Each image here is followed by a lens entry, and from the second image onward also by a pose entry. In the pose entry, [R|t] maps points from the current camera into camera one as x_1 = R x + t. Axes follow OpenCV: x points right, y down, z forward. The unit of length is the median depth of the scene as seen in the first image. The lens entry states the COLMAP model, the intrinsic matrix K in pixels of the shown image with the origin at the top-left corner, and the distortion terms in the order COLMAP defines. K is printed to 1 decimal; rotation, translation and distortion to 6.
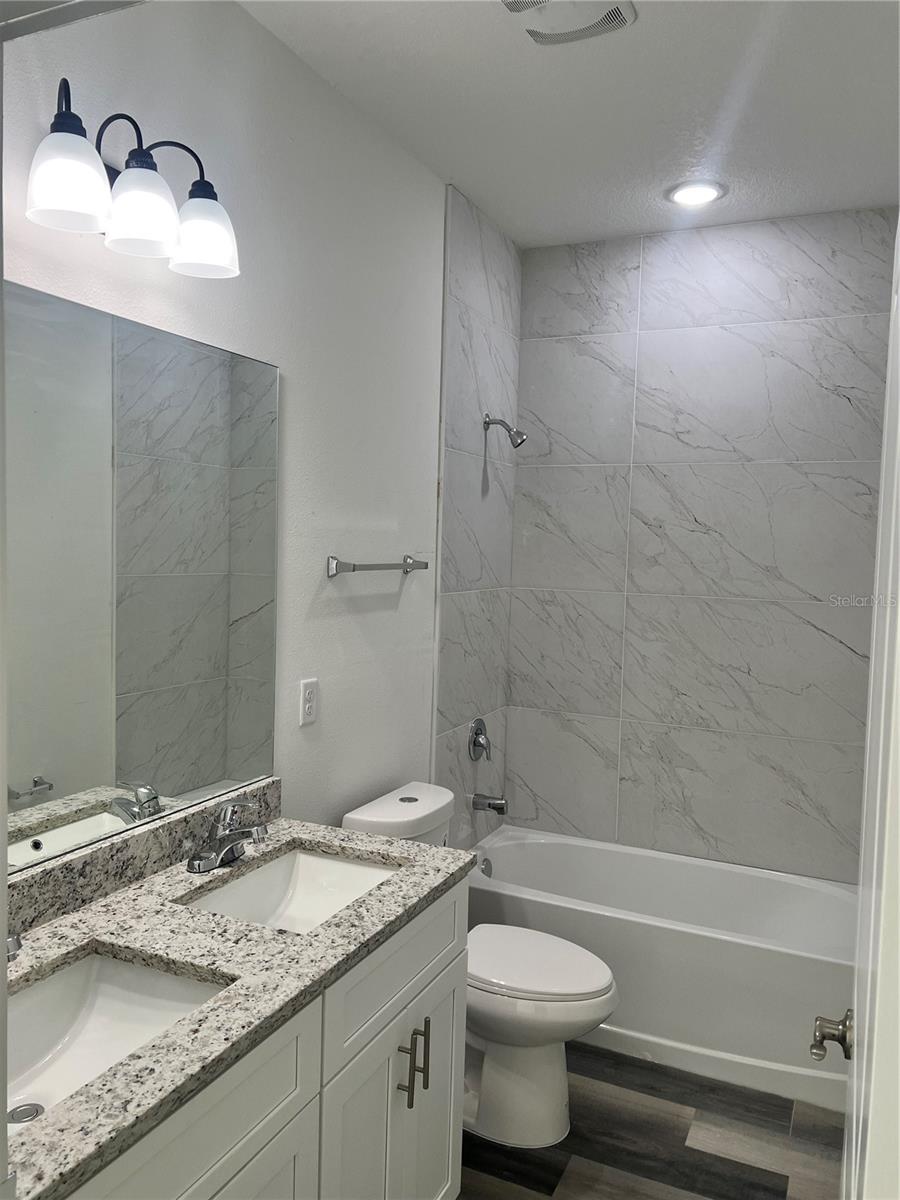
lens RADIAL K [[900.0, 0, 440.5], [0, 900.0, 611.4], [0, 0, 1]] dist [0.067607, -0.075346]
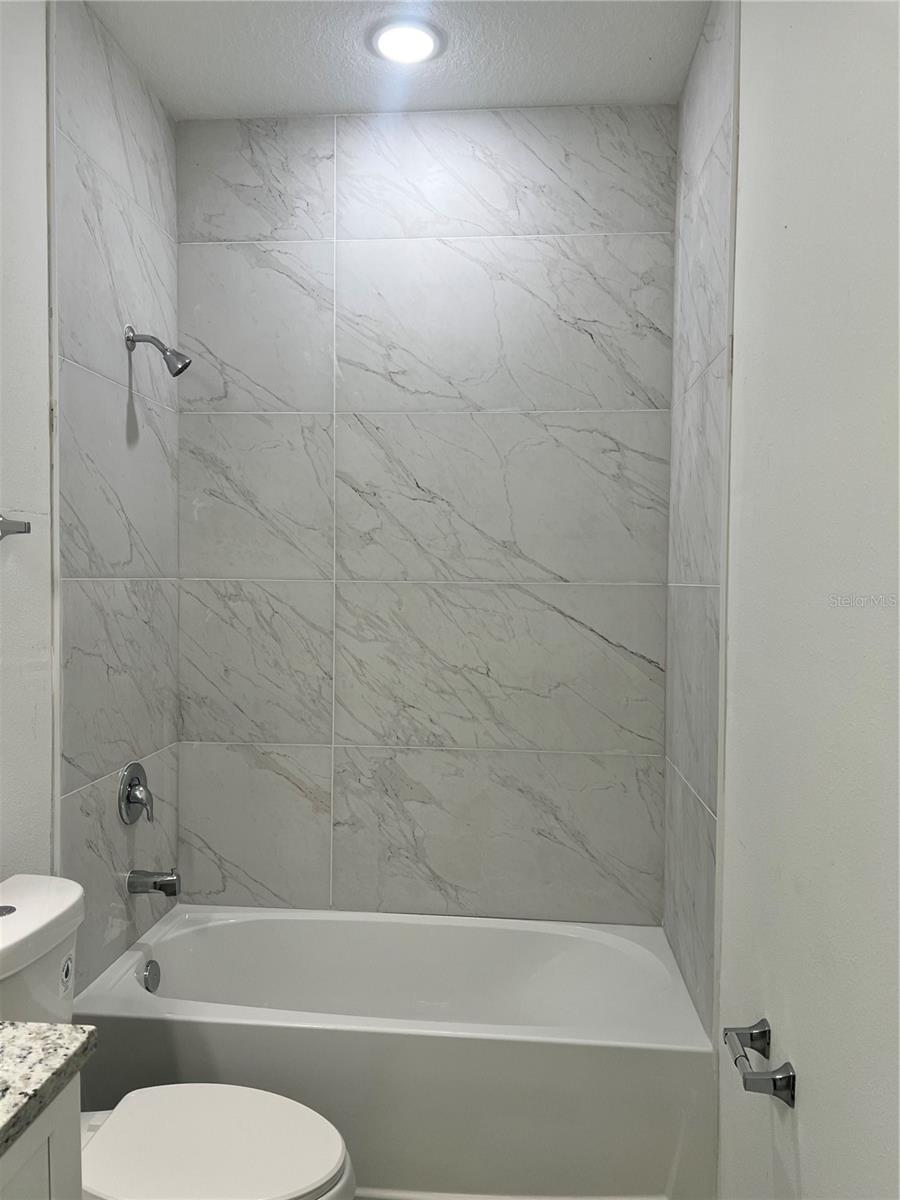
lens RADIAL K [[900.0, 0, 450.9], [0, 900.0, 607.3], [0, 0, 1]] dist [0.067607, -0.075346]
pose [[0.938414, -0.028460, 0.344339, 0.036265], [0.040722, 0.998766, -0.028428, 0.030264], [-0.343105, 0.040699, 0.938415, 0.264804]]
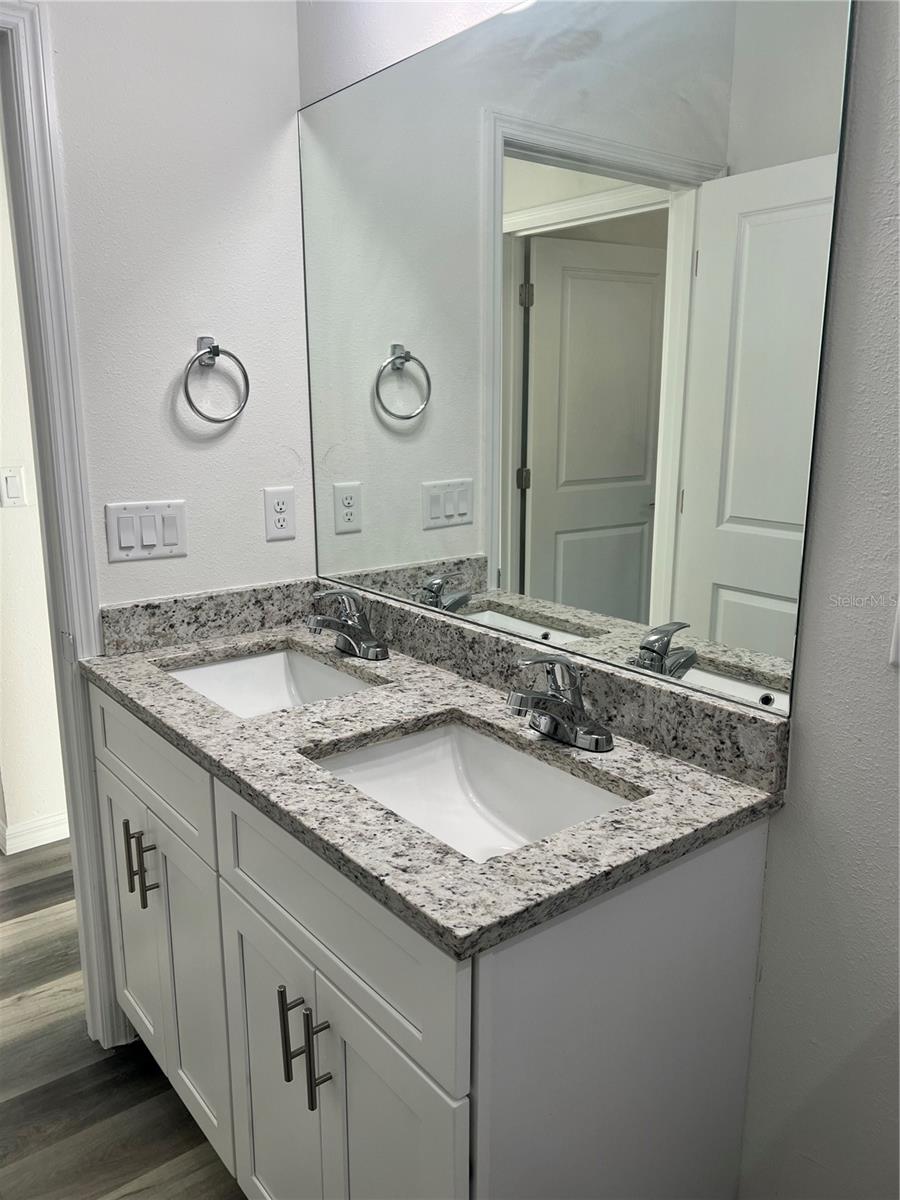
lens RADIAL K [[900.0, 0, 453.9], [0, 900.0, 599.0], [0, 0, 1]] dist [0.067607, -0.075346]
pose [[-0.440462, 0.171773, -0.881185, 0.252866], [-0.080363, 0.970041, 0.229264, 0.004621], [0.894167, 0.171797, -0.413462, 0.723165]]
